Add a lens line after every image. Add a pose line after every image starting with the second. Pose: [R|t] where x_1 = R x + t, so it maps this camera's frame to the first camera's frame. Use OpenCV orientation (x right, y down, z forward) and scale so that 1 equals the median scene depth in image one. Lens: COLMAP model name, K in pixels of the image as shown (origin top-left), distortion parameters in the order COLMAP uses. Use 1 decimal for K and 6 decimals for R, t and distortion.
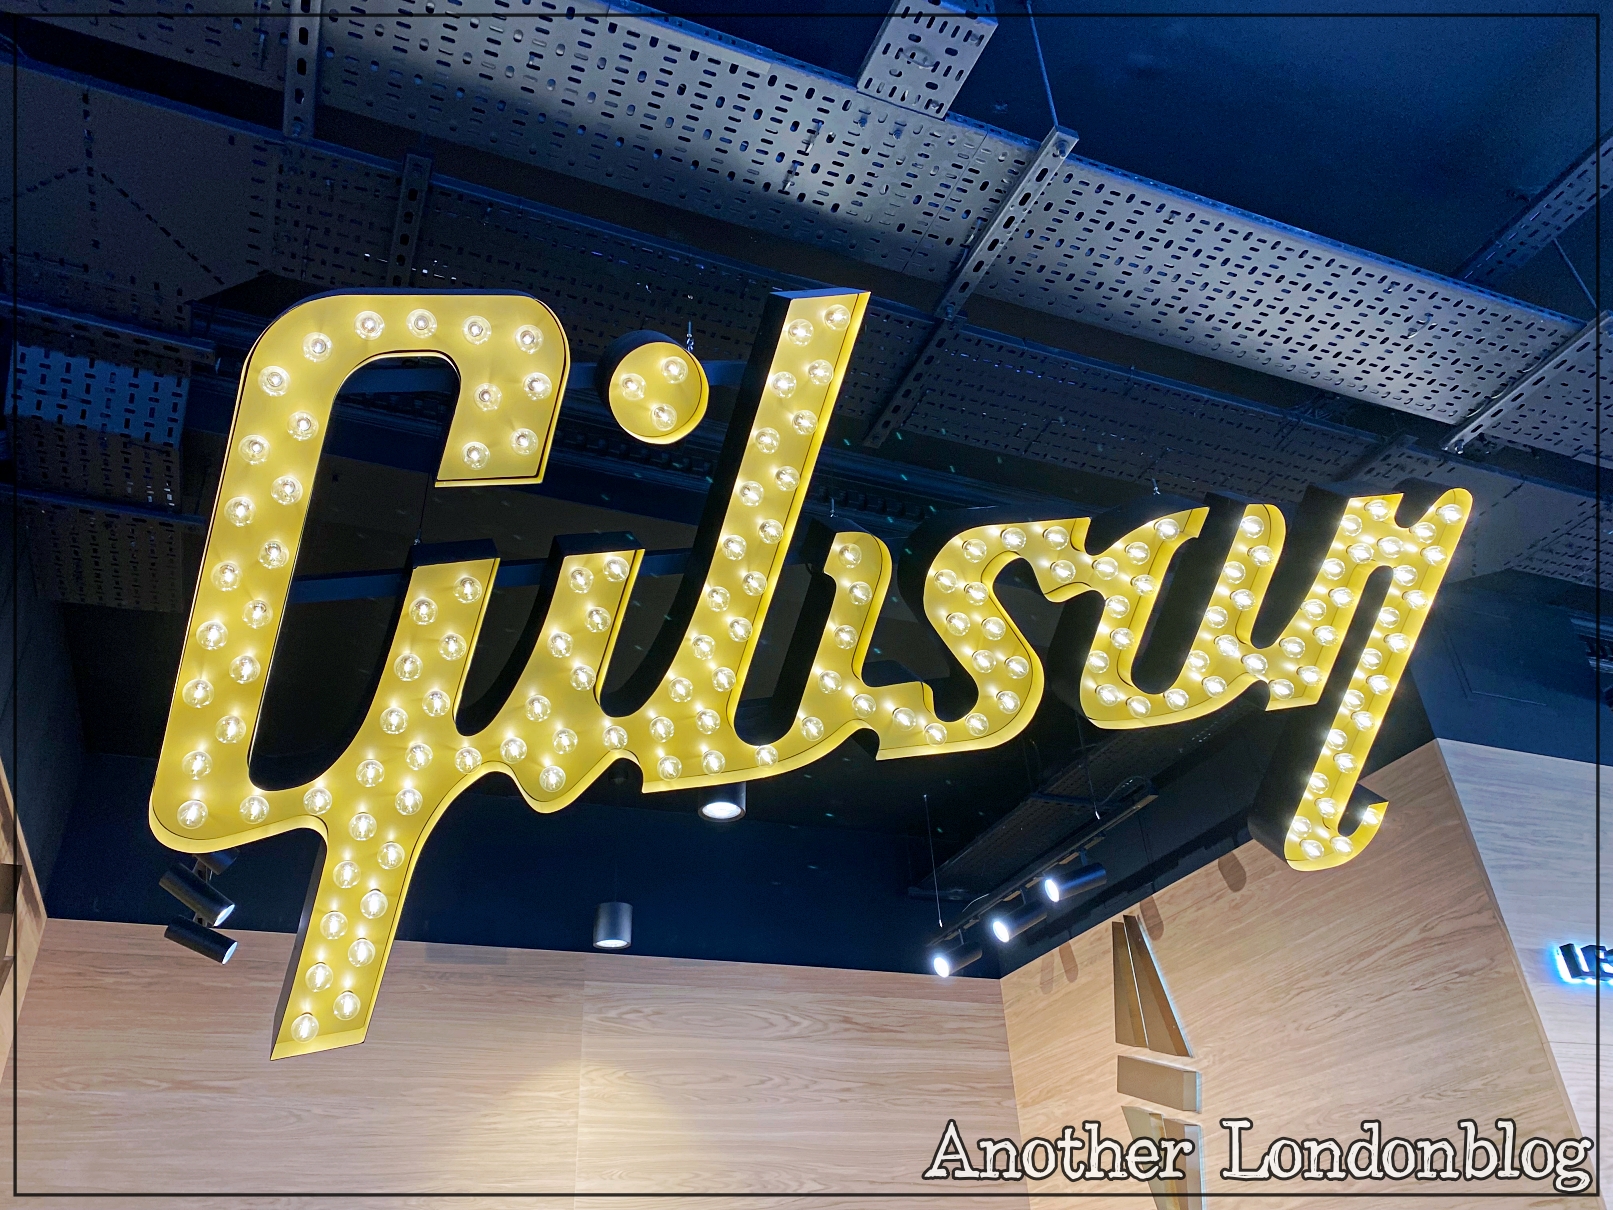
lens RADIAL K [[1219.5, 0, 806.5], [0, 1219.5, 605.0], [0, 0, 1]] dist [0.009489, 0.000977]
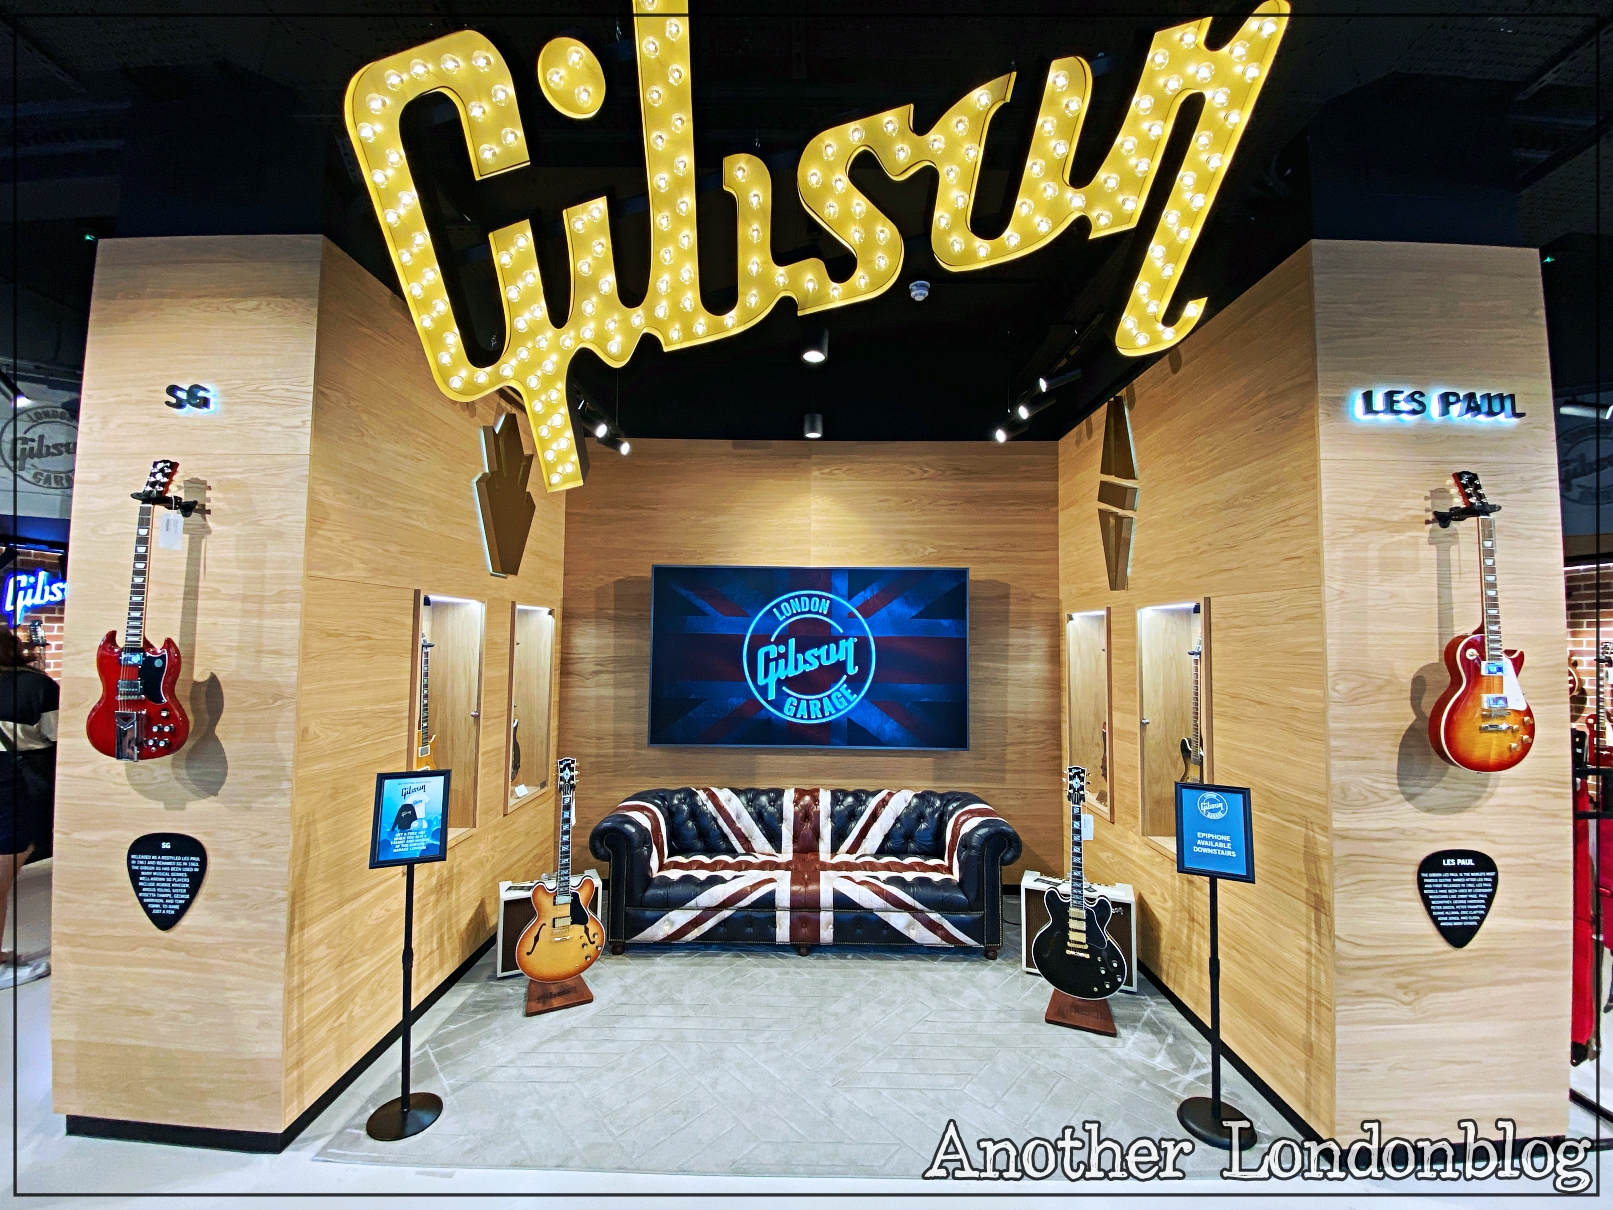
lens RADIAL K [[645.7, 0, 806.5], [0, 645.7, 605.0], [0, 0, 1]] dist [0.024489, -0.028631]
pose [[0.926167, 0.036141, -0.375377, 0.363864], [0.156573, 0.868695, 0.469951, 0.050413], [0.343072, -0.494027, 0.798899, 0.089341]]
